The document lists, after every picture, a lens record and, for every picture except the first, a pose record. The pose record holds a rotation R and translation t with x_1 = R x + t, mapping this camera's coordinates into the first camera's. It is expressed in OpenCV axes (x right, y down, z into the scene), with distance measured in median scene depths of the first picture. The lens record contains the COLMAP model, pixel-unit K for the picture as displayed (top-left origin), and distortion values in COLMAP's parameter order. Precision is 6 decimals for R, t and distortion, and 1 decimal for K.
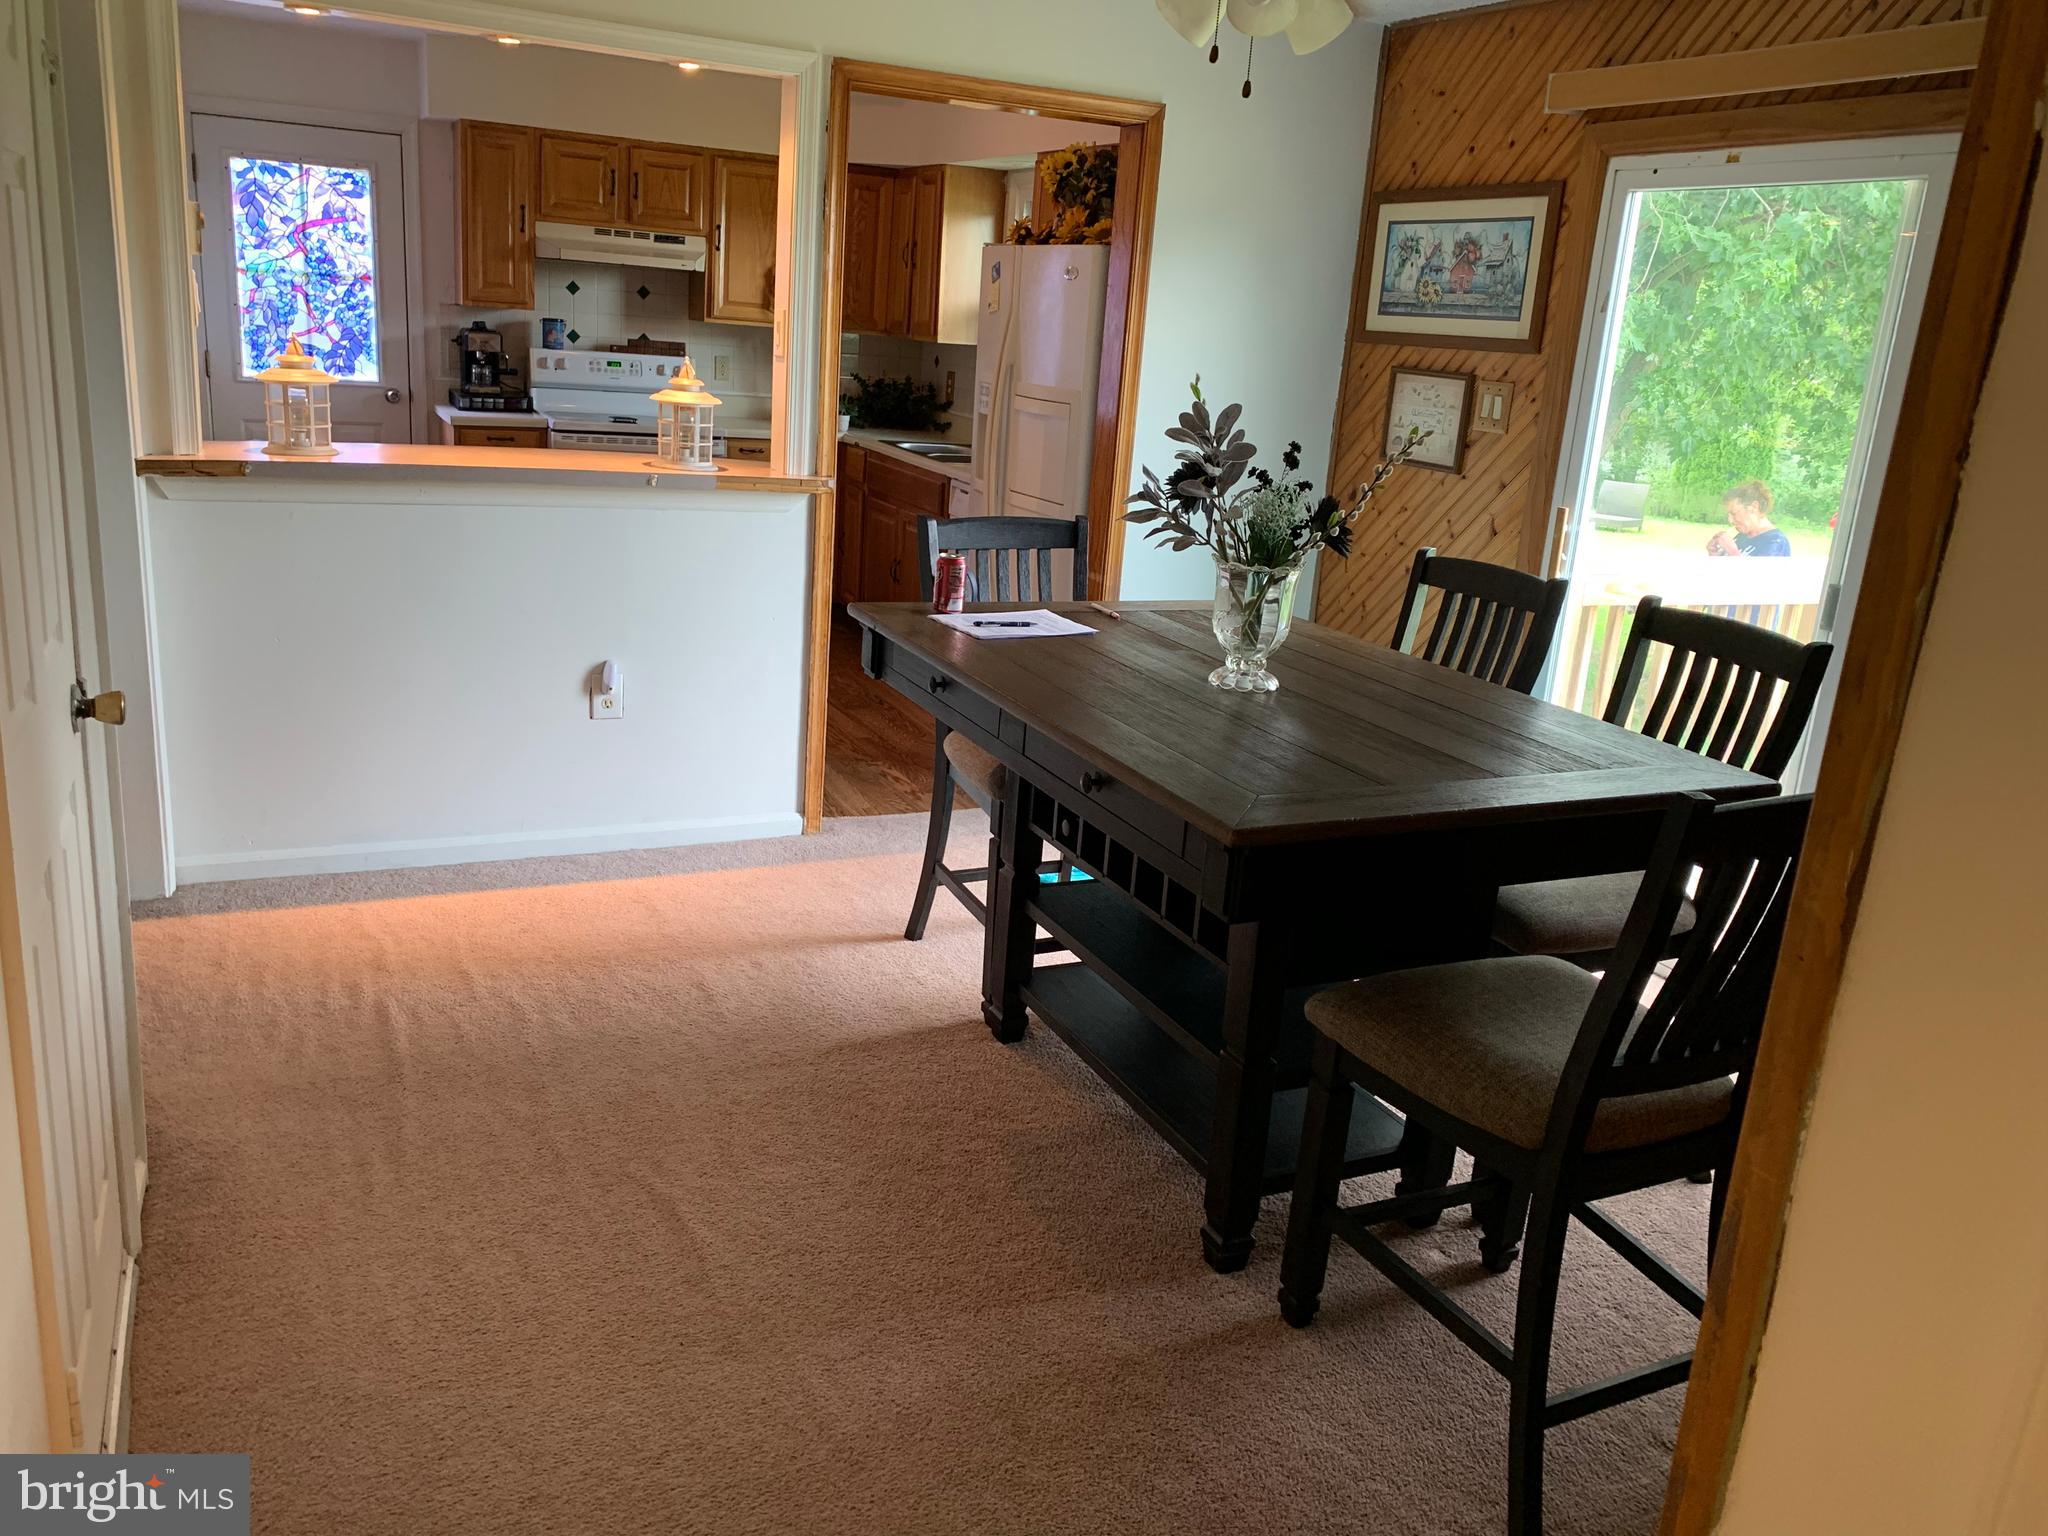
lens RADIAL K [[1544.2, 0, 1026.4], [0, 1544.2, 776.0], [0, 0, 1]] dist [-0.004561, -0.055812]
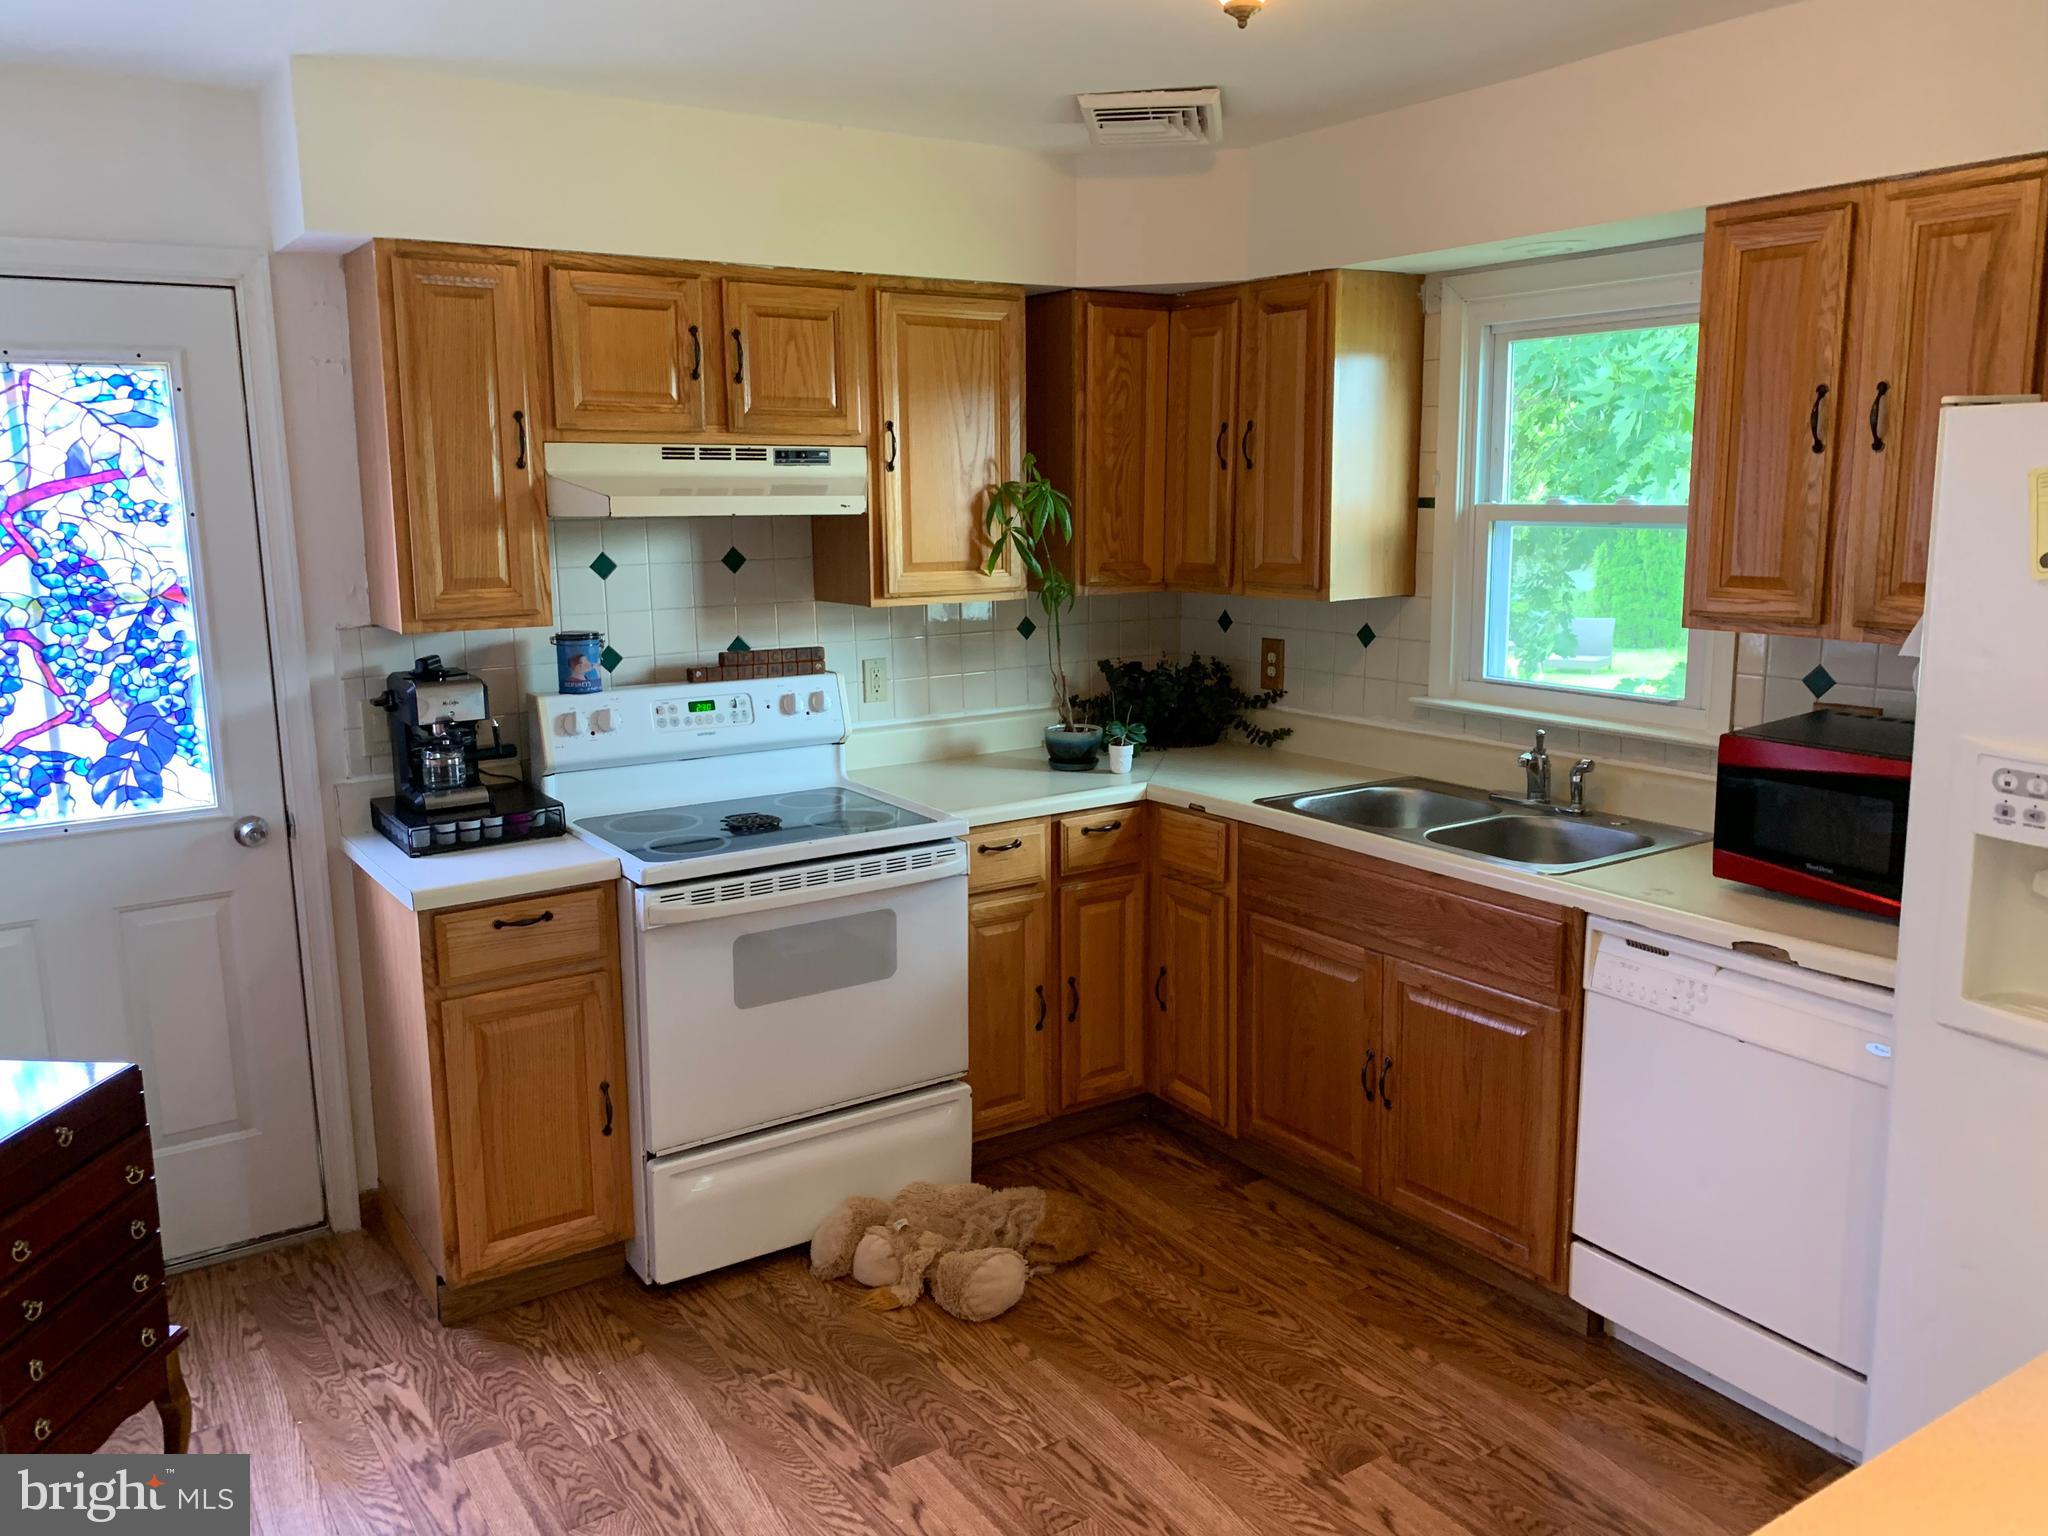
lens RADIAL K [[1559.8, 0, 1022.8], [0, 1559.8, 760.0], [0, 0, 1]] dist [0.016573, -0.061948]
pose [[0.987132, -0.113895, 0.112244, -0.234326], [0.126460, 0.985625, -0.112029, -0.188439], [-0.097871, 0.124782, 0.987345, 0.512938]]
